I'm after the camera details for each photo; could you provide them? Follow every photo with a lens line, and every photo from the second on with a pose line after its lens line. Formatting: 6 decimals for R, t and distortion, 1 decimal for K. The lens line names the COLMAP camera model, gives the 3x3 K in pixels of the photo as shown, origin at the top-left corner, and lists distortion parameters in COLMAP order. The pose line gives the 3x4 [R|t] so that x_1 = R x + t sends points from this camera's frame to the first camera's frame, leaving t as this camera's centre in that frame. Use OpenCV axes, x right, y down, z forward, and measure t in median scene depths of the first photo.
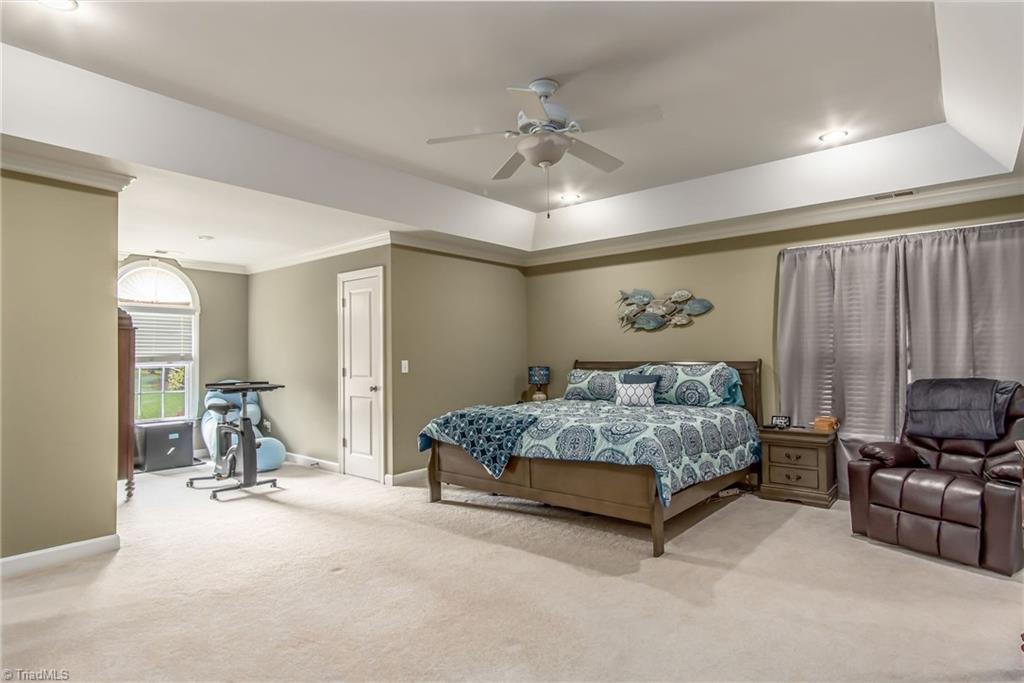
lens RADIAL K [[544.5, 0, 507.3], [0, 544.5, 349.2], [0, 0, 1]] dist [0.002652, 0.000313]
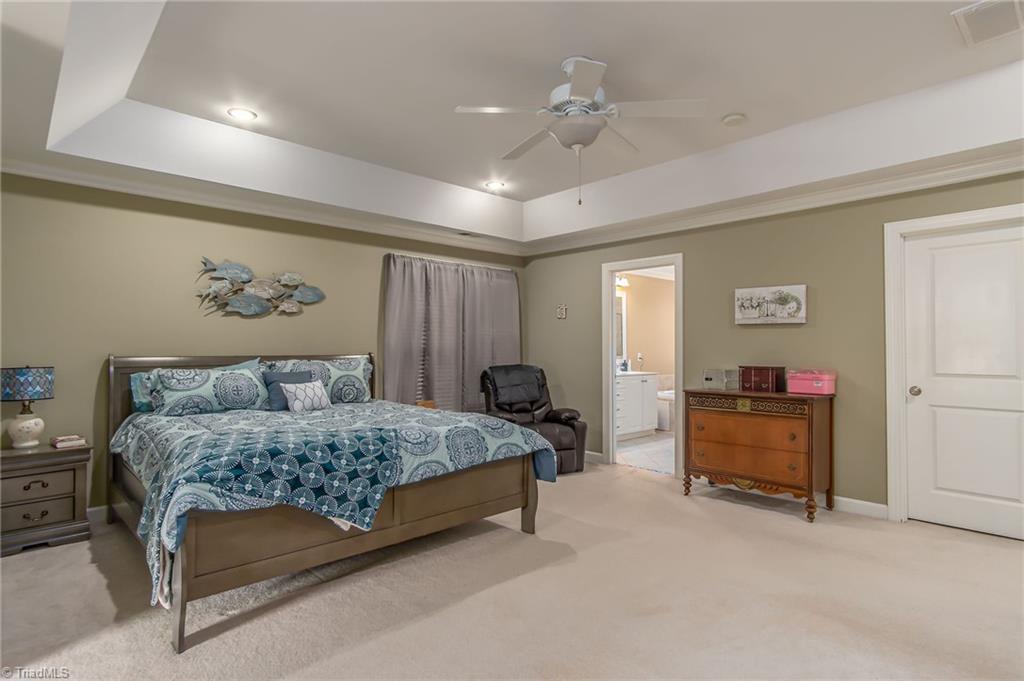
lens RADIAL K [[544.5, 0, 507.4], [0, 544.5, 342.5], [0, 0, 1]] dist [0.002652, 0.000313]
pose [[0.113418, 0.021263, 0.993320, -0.552887], [-0.015502, 0.999687, -0.019629, 0.015148], [-0.993426, -0.013172, 0.113712, 0.628342]]
